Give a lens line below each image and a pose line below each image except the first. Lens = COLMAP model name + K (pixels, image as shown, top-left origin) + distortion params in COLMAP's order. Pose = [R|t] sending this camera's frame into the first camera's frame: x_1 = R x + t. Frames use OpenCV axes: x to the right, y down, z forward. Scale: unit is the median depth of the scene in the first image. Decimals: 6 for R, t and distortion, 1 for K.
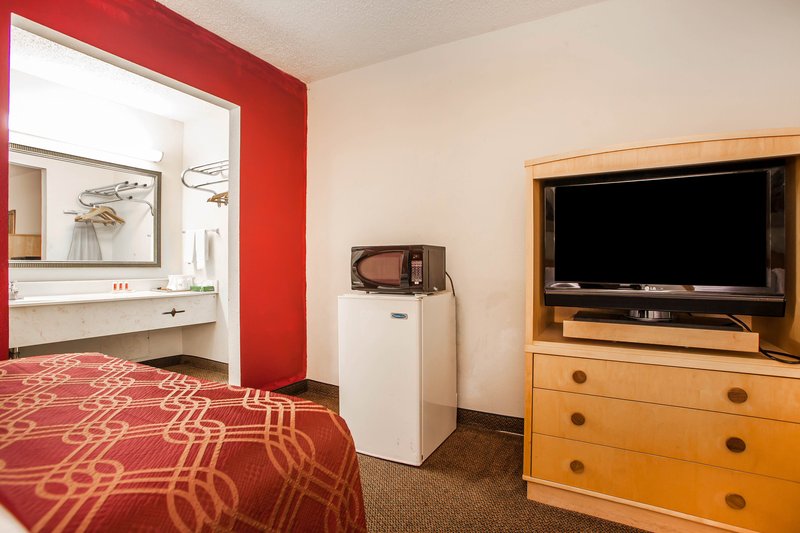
lens RADIAL K [[403.2, 0, 400.0], [0, 403.2, 266.5], [0, 0, 1]] dist [-0.031967, -0.000118]
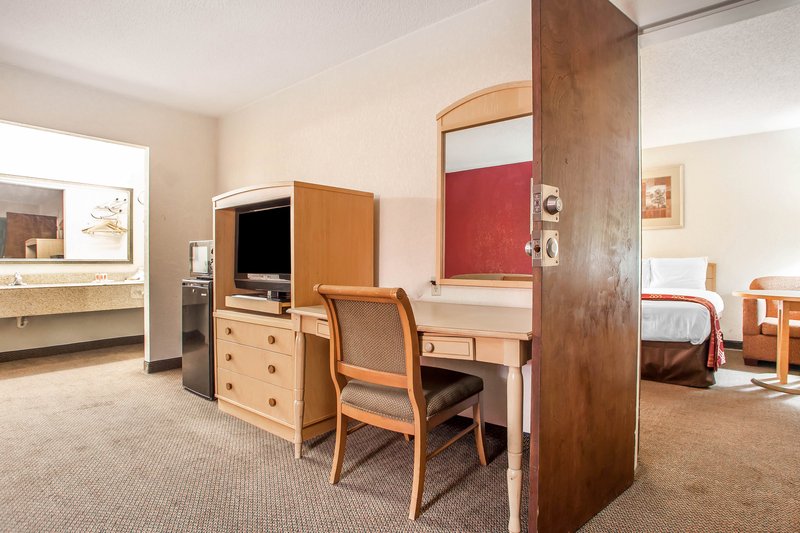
lens RADIAL K [[403.2, 0, 400.0], [0, 403.2, 266.5], [0, 0, 1]] dist [-0.031967, -0.000118]
pose [[0.986961, 0.006710, -0.160817, 0.521448], [-0.006601, 0.999977, 0.001212, 0.002696], [0.160821, -0.000135, 0.986984, -0.189417]]
